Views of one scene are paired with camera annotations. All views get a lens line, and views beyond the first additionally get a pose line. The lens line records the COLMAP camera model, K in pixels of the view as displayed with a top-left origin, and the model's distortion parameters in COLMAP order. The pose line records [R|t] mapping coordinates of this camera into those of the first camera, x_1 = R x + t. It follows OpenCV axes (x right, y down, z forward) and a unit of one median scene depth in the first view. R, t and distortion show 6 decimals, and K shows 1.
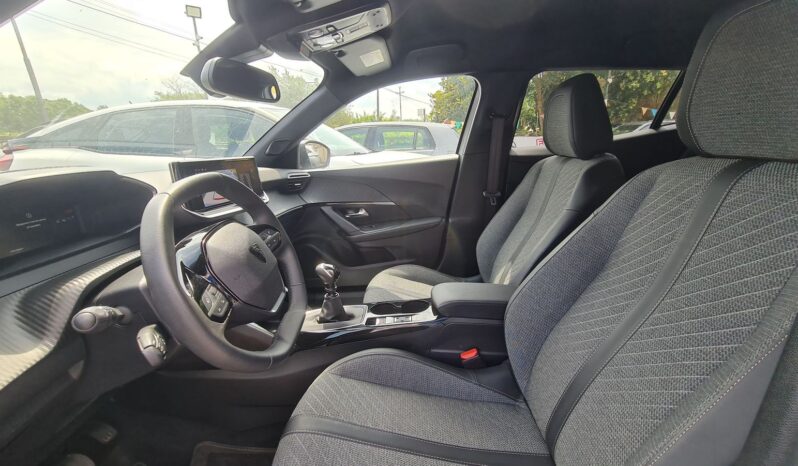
lens RADIAL K [[331.7, 0, 399.2], [0, 331.7, 219.3], [0, 0, 1]] dist [0.000127, -0.000023]
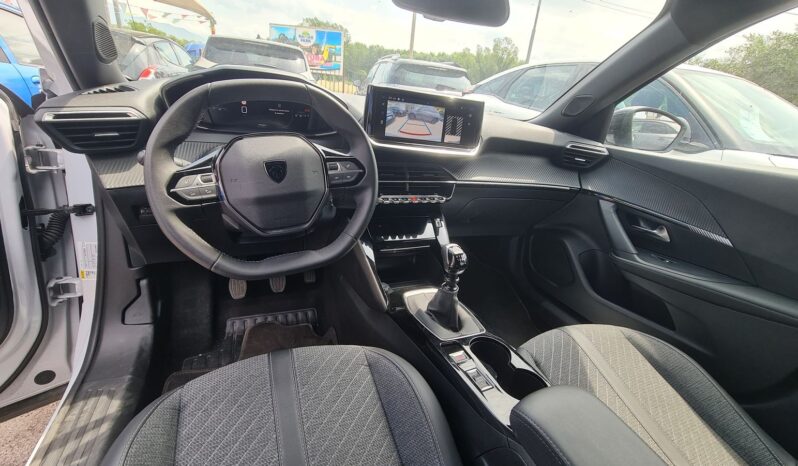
lens RADIAL K [[331.7, 0, 399.2], [0, 331.7, 219.3], [0, 0, 1]] dist [0.000127, -0.000023]
pose [[0.408767, 0.405762, -0.817476, 0.189102], [-0.335624, 0.899794, 0.278797, -0.053091], [0.848685, 0.160401, 0.503990, 0.281045]]
